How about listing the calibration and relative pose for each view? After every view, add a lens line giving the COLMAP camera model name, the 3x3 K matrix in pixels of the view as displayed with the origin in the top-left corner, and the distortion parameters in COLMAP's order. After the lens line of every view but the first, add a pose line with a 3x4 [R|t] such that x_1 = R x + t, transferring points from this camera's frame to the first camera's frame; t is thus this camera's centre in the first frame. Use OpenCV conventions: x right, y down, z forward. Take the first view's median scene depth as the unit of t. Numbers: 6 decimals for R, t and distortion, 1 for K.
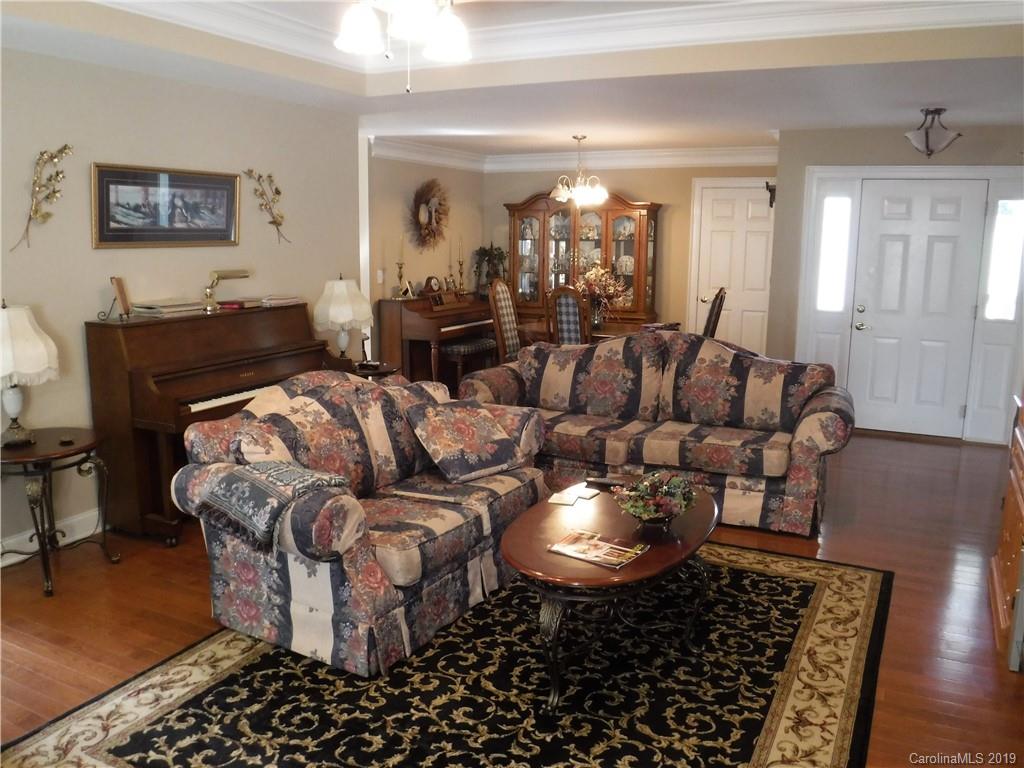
lens RADIAL K [[831.1, 0, 512.0], [0, 831.1, 384.0], [0, 0, 1]] dist [-0.042205, 0.004221]
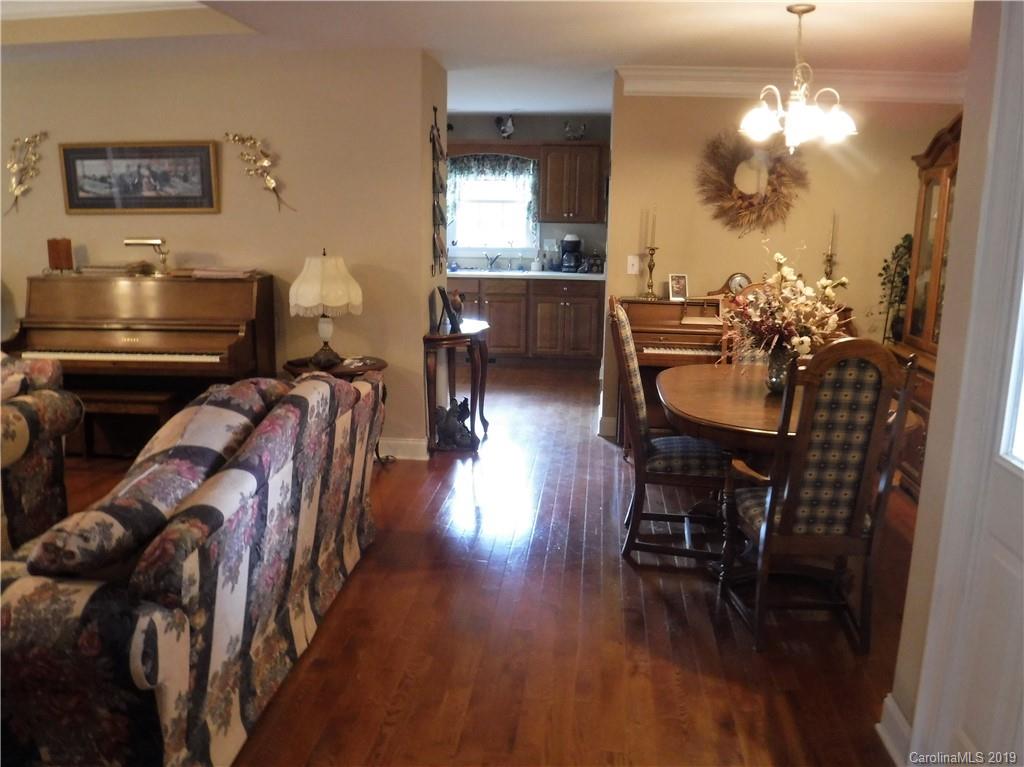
lens RADIAL K [[821.8, 0, 512.0], [0, 821.8, 383.5], [0, 0, 1]] dist [-0.092780, 0.008638]
pose [[0.353650, 0.198607, -0.914050, 0.792790], [-0.176658, 0.973794, 0.143238, -0.189232], [0.918544, 0.110818, 0.379468, 1.092344]]
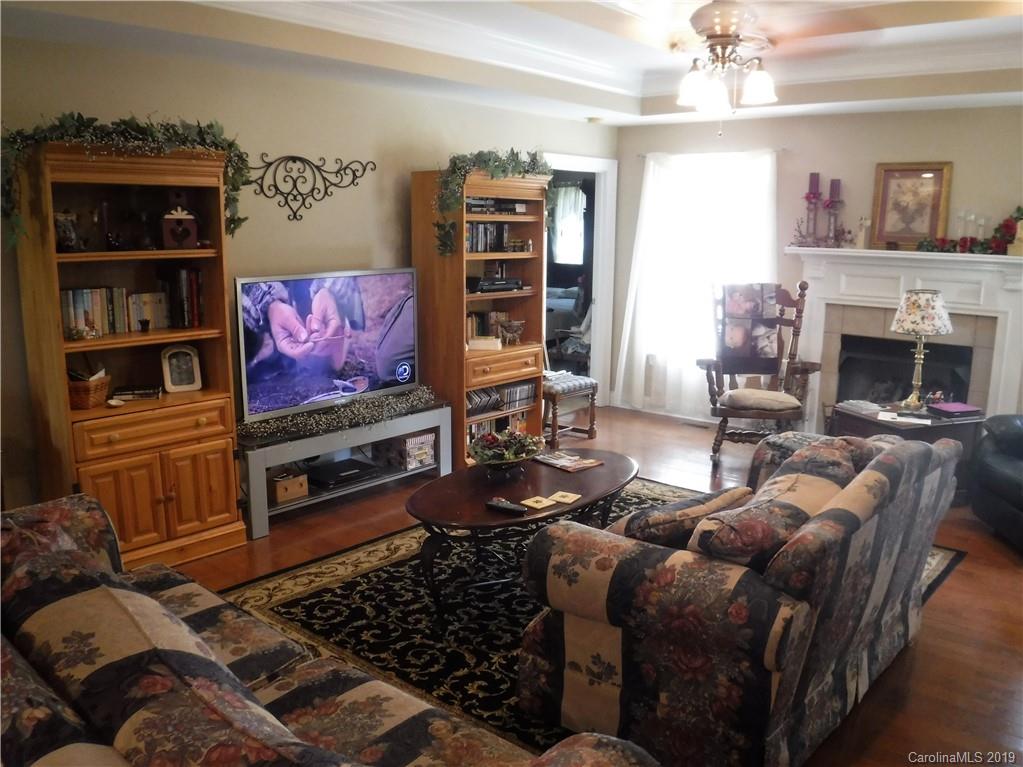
lens RADIAL K [[857.8, 0, 545.5], [0, 857.8, 383.8], [0, 0, 1]] dist [-0.097501, 0.002027]
pose [[-0.976467, -0.058930, 0.207459, -0.090538], [0.021731, 0.930163, 0.366503, -0.270365], [-0.214569, 0.362387, -0.906993, 1.395638]]
